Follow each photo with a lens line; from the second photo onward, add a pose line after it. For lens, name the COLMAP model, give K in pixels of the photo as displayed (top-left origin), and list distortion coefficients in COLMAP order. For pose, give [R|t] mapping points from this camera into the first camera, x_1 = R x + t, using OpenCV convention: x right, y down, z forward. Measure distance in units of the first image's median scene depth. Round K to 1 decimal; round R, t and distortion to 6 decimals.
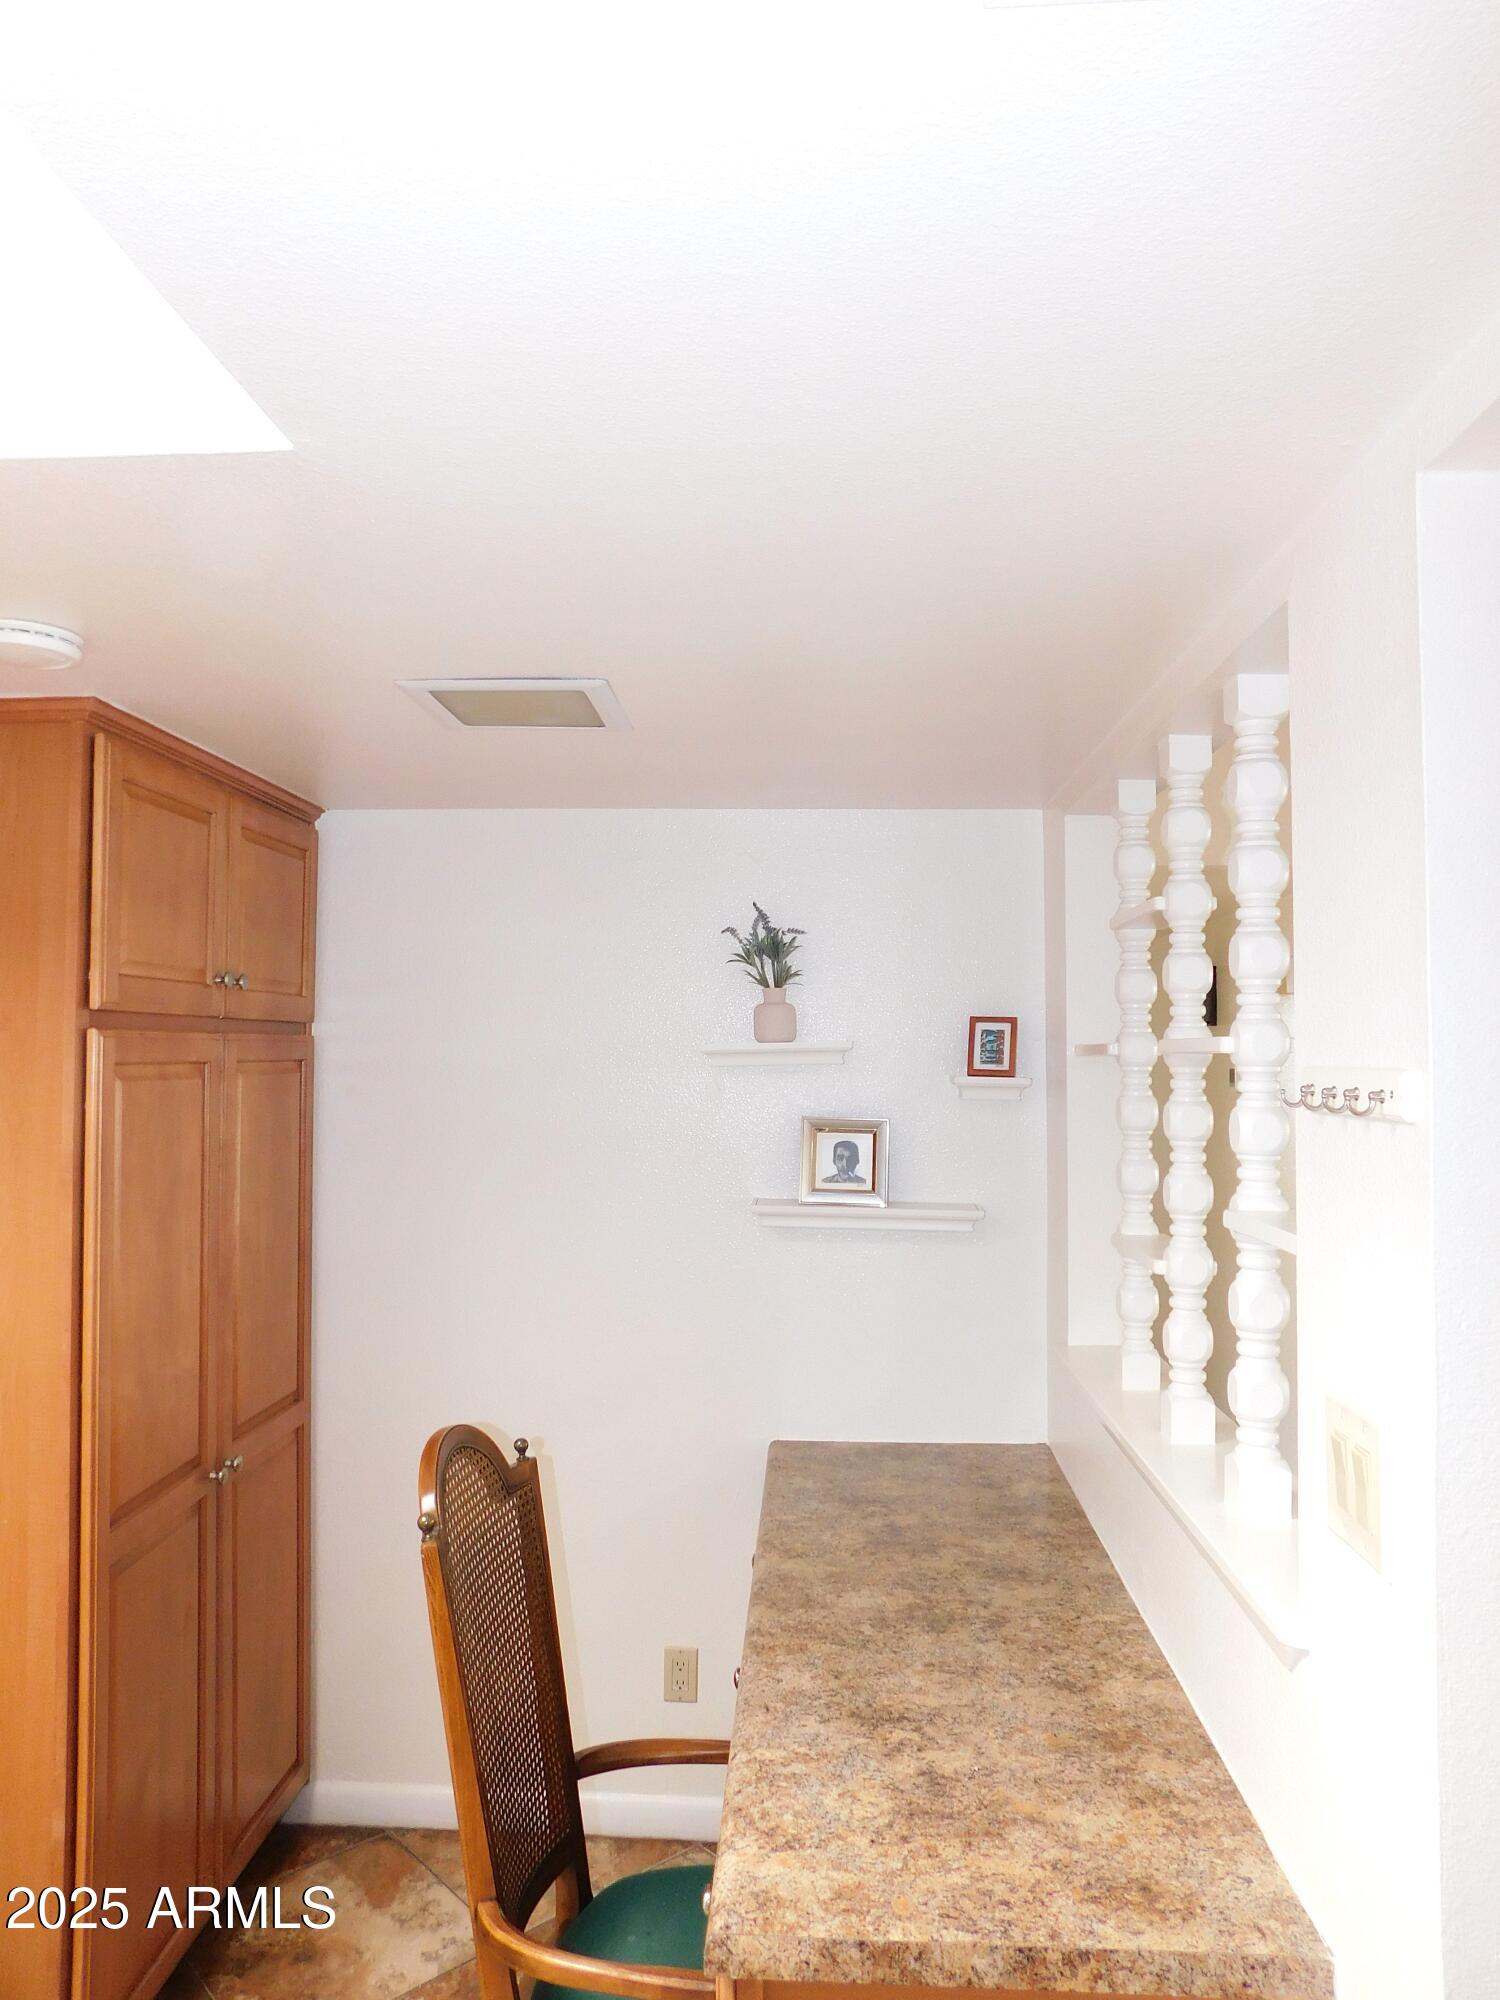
lens RADIAL K [[1437.7, 0, 750.0], [0, 1437.7, 1000.0], [0, 0, 1]] dist [0.010363, 0.006978]
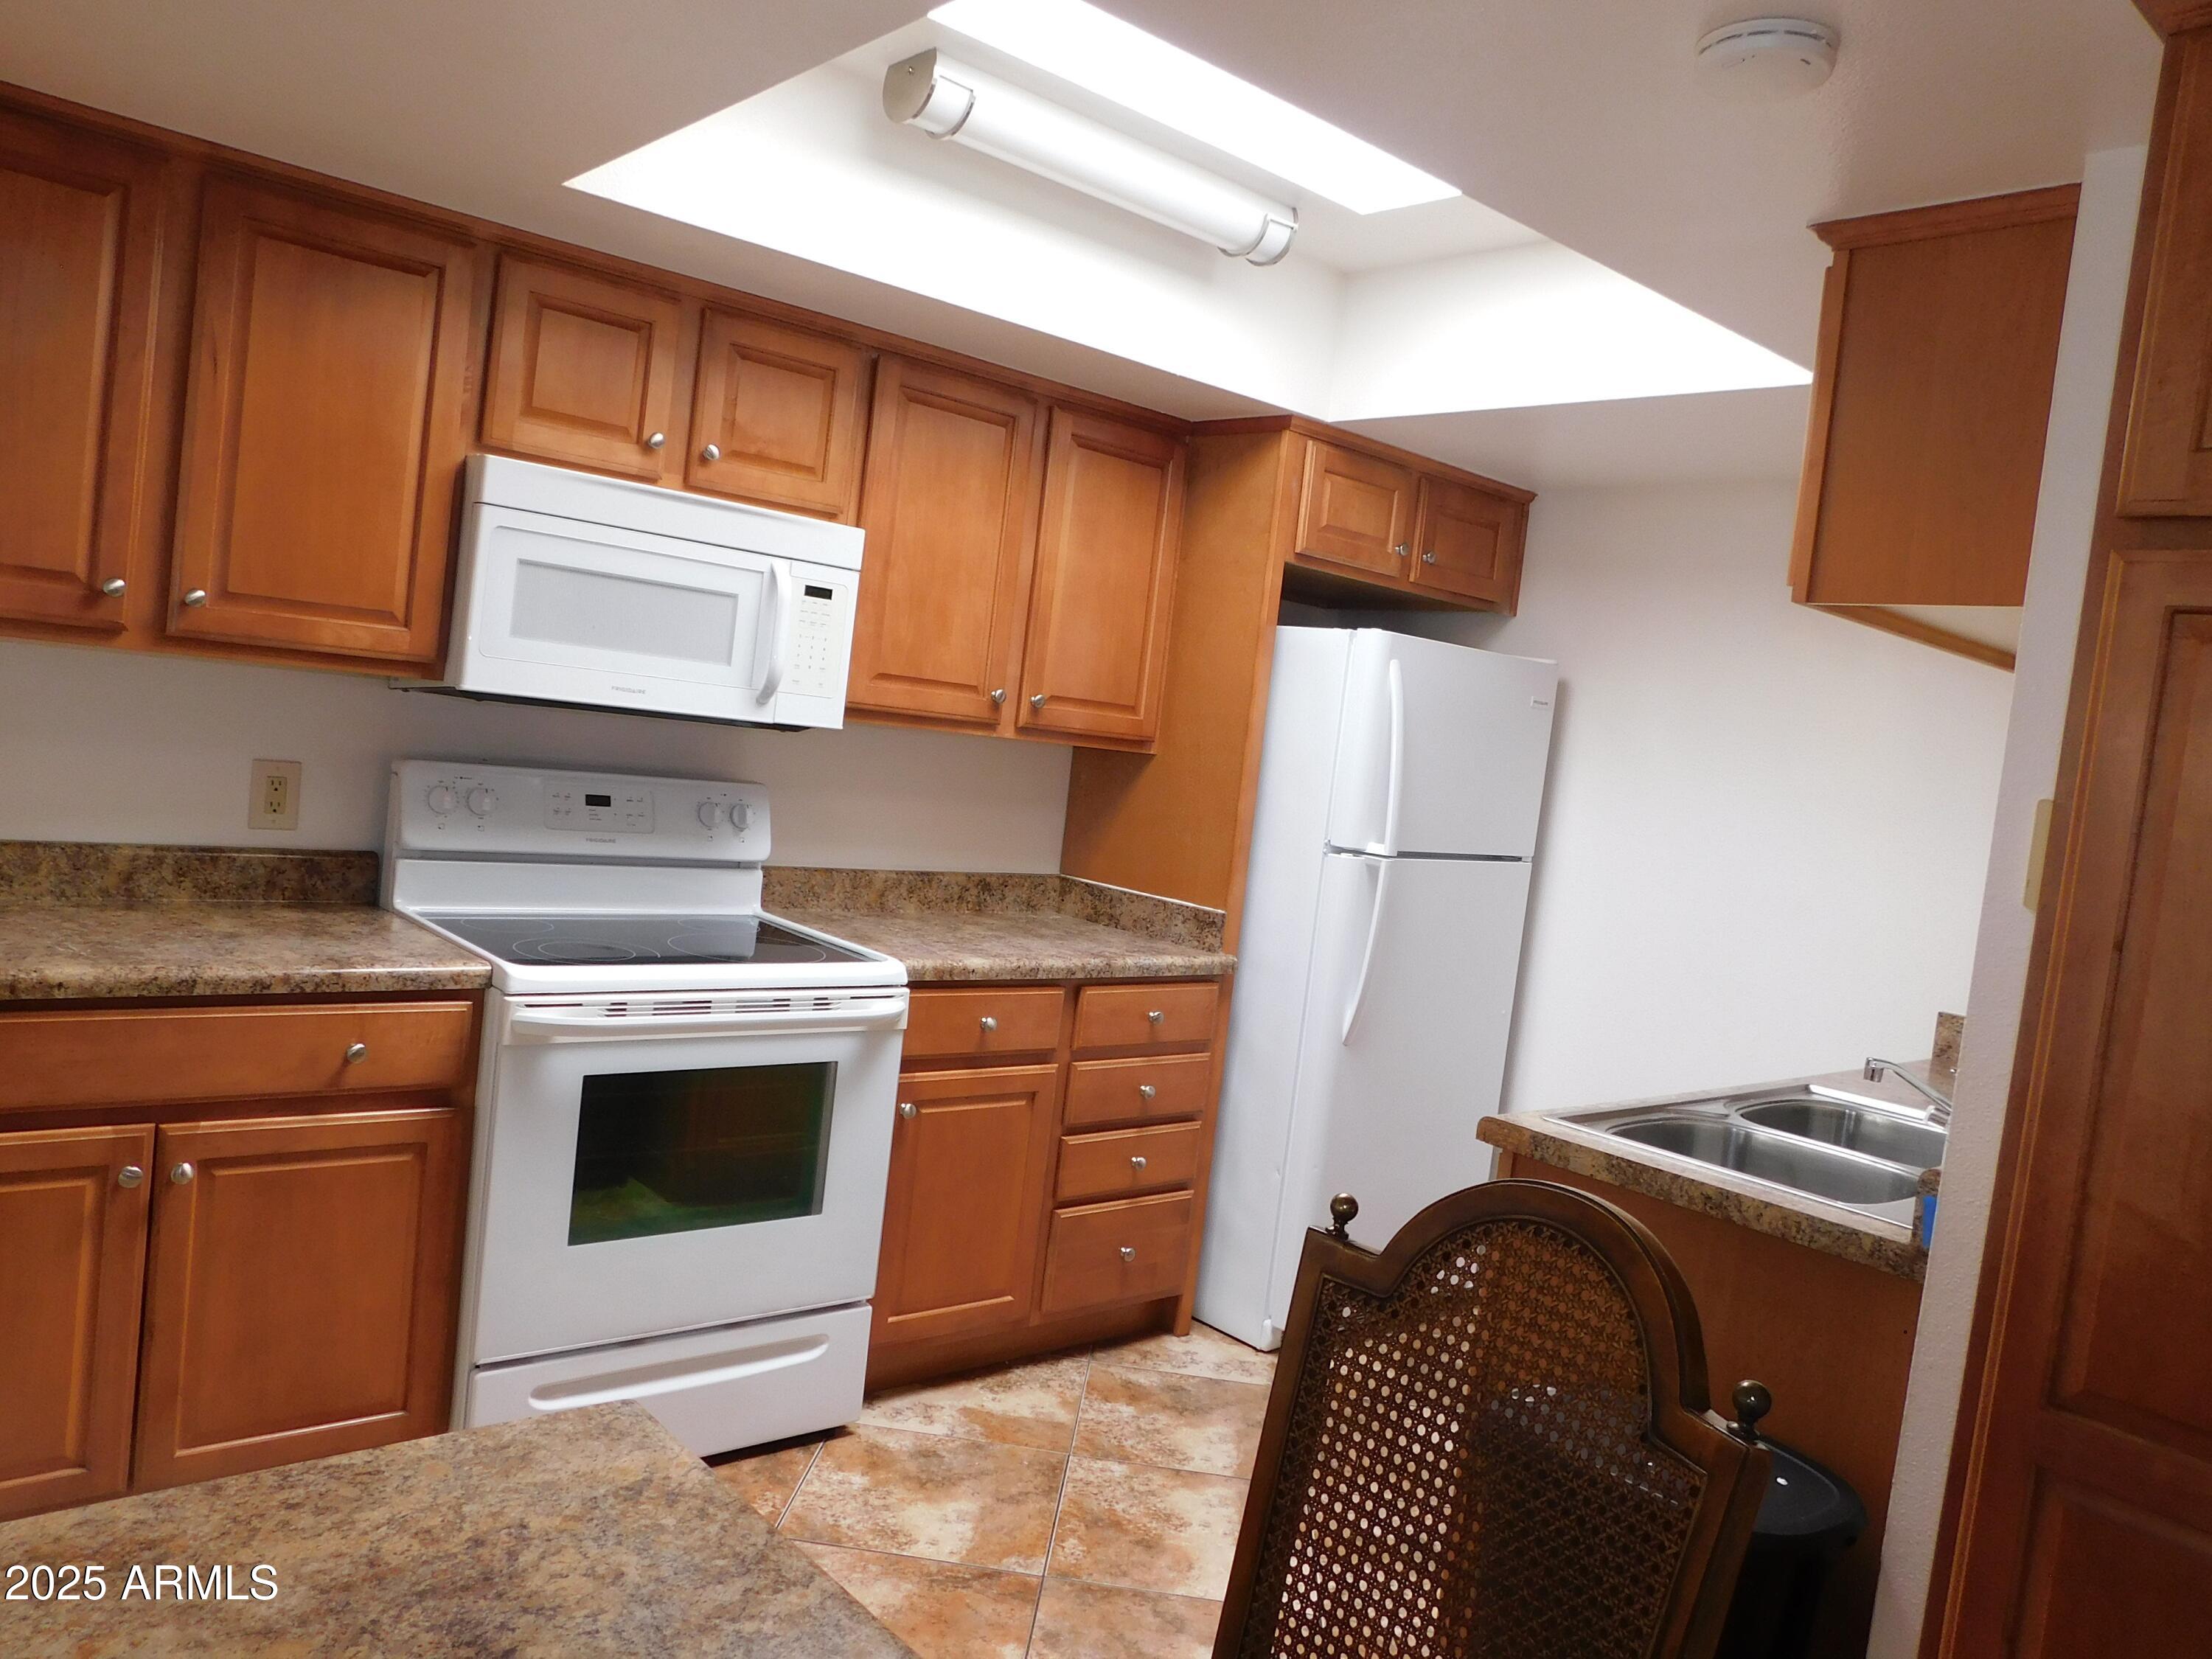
lens RADIAL K [[1590.1, 0, 1106.0], [0, 1590.1, 829.5], [0, 0, 1]] dist [0.010363, 0.006978]
pose [[-0.724327, -0.043192, -0.688103, 0.407559], [-0.088767, 0.995572, 0.030948, 0.208095], [0.683719, 0.083497, -0.724953, 1.669381]]
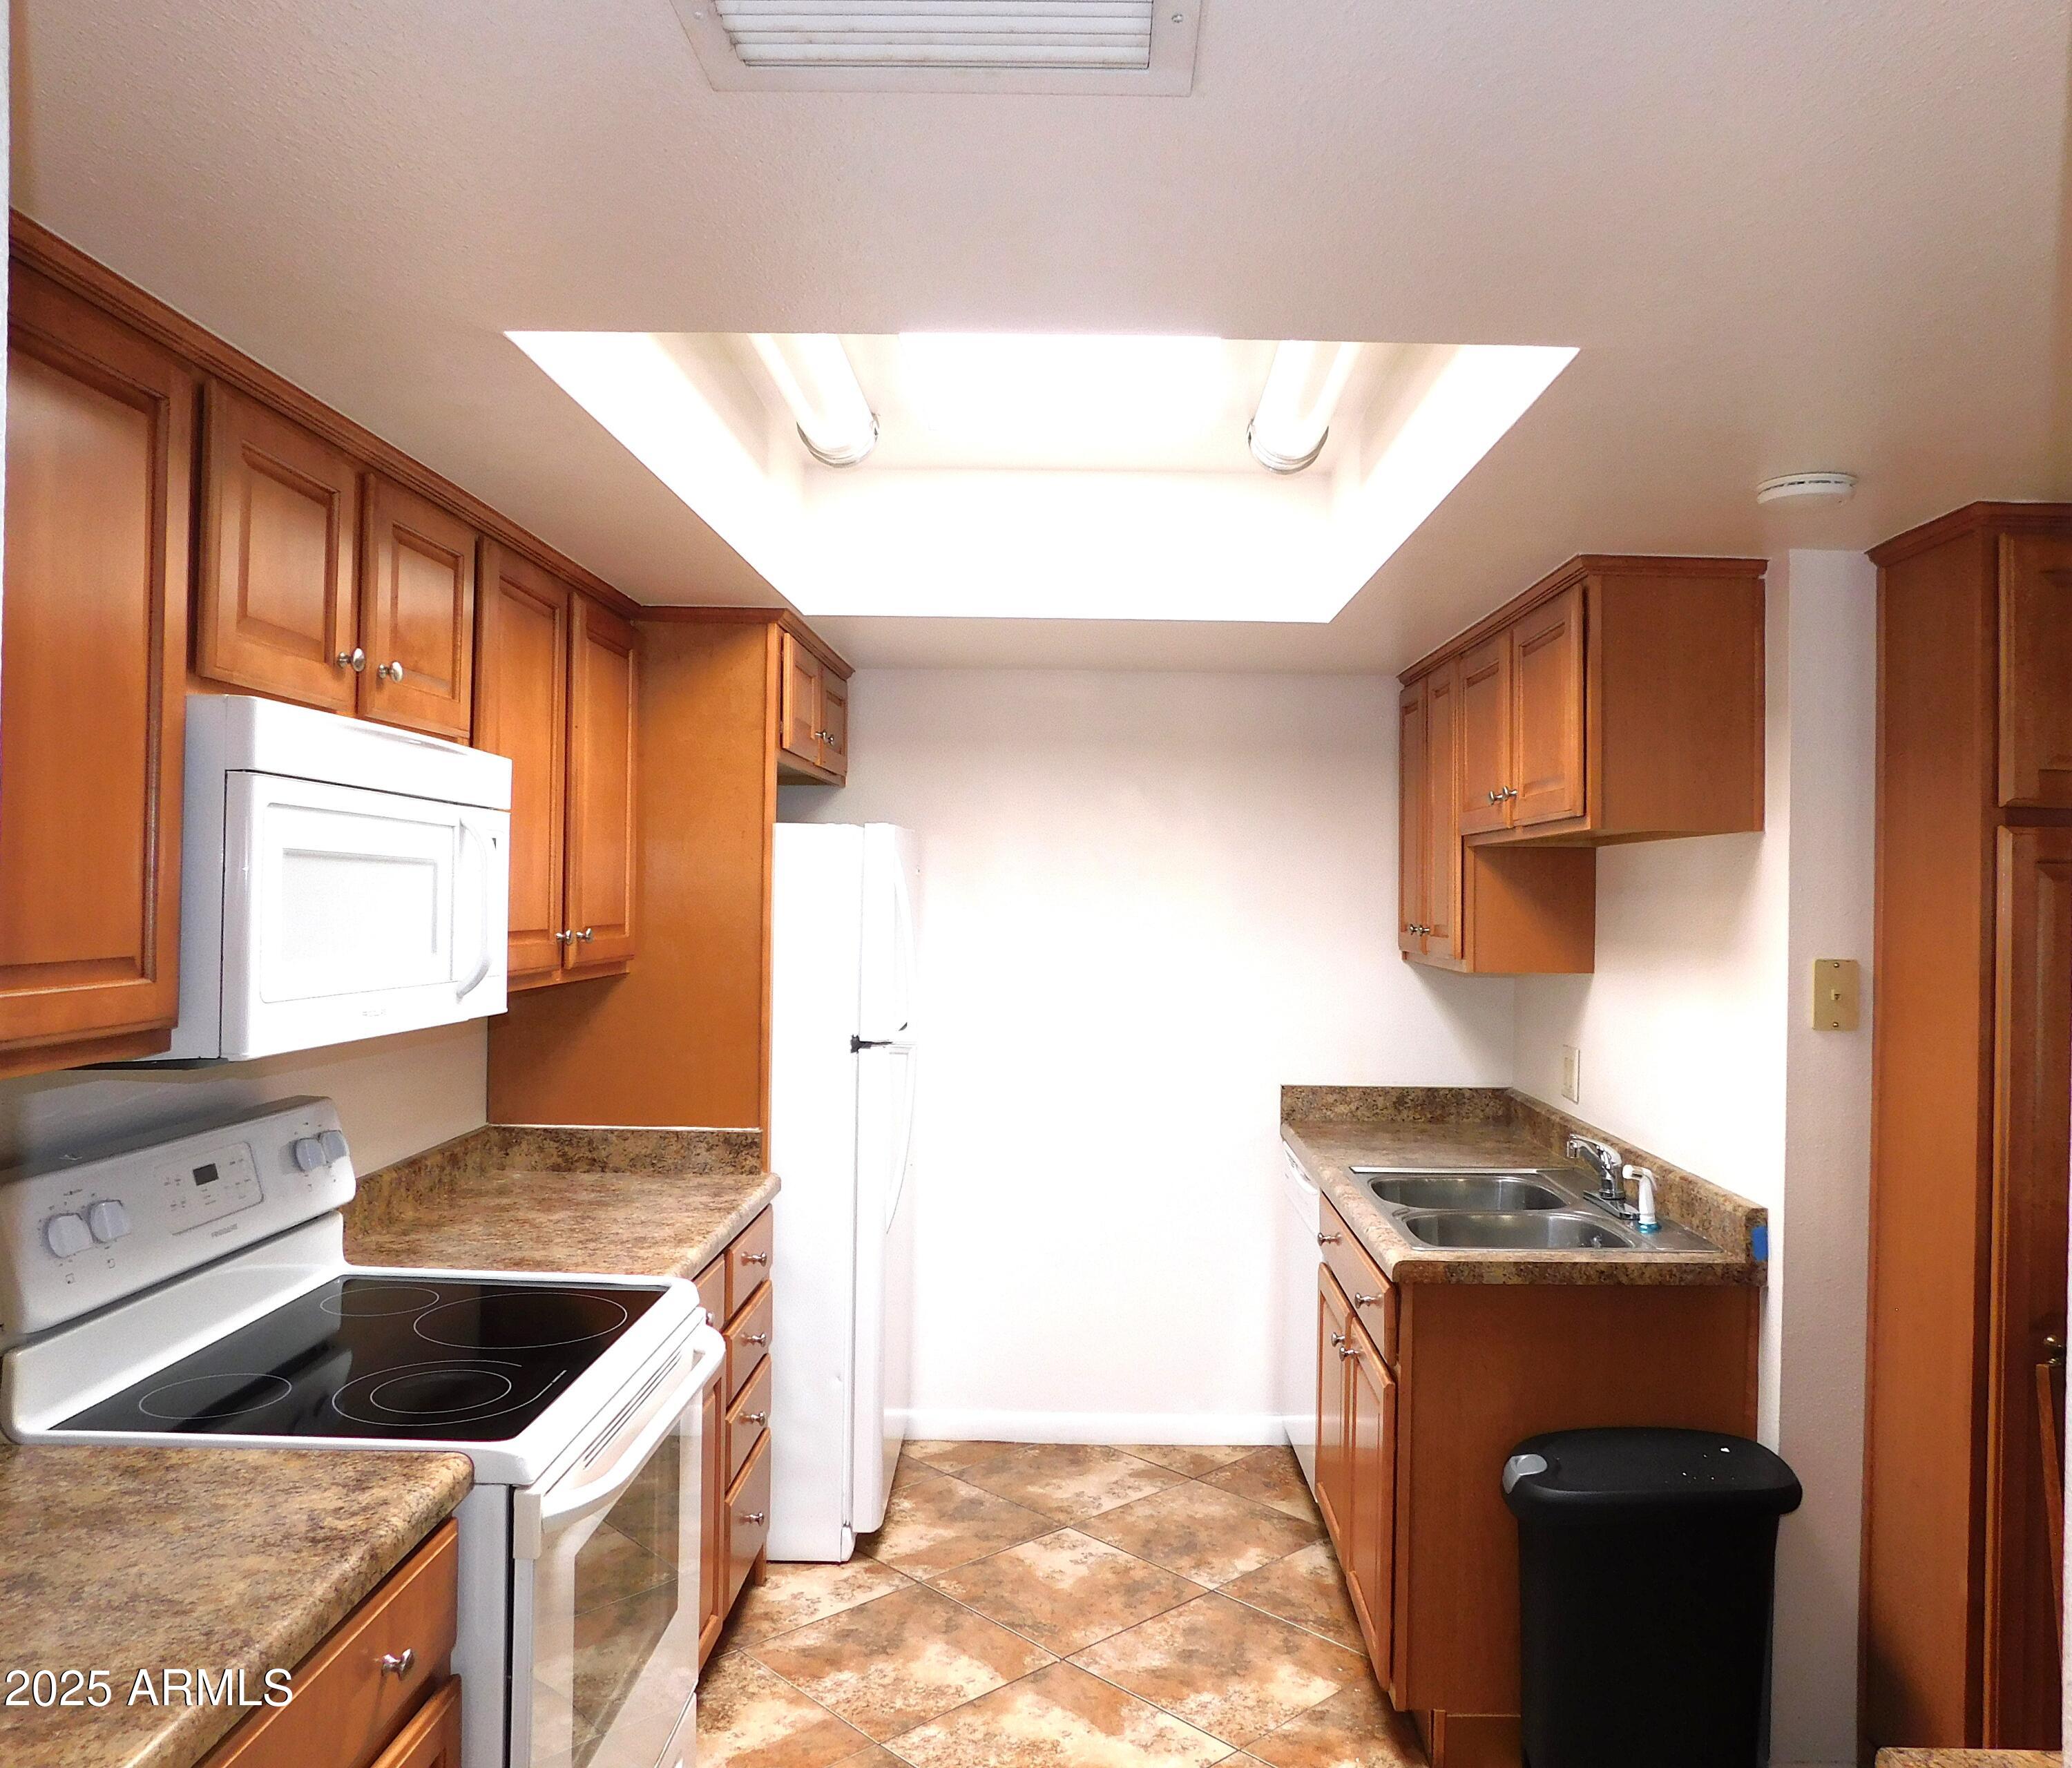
lens RADIAL K [[1537.7, 0, 1036.0], [0, 1537.7, 884.0], [0, 0, 1]] dist [-0.043982, 0.001724]
pose [[0.022947, -0.008012, -0.999705, 0.823763], [0.028935, 0.999554, -0.007346, 0.065498], [0.999318, -0.028758, 0.023168, 0.384147]]
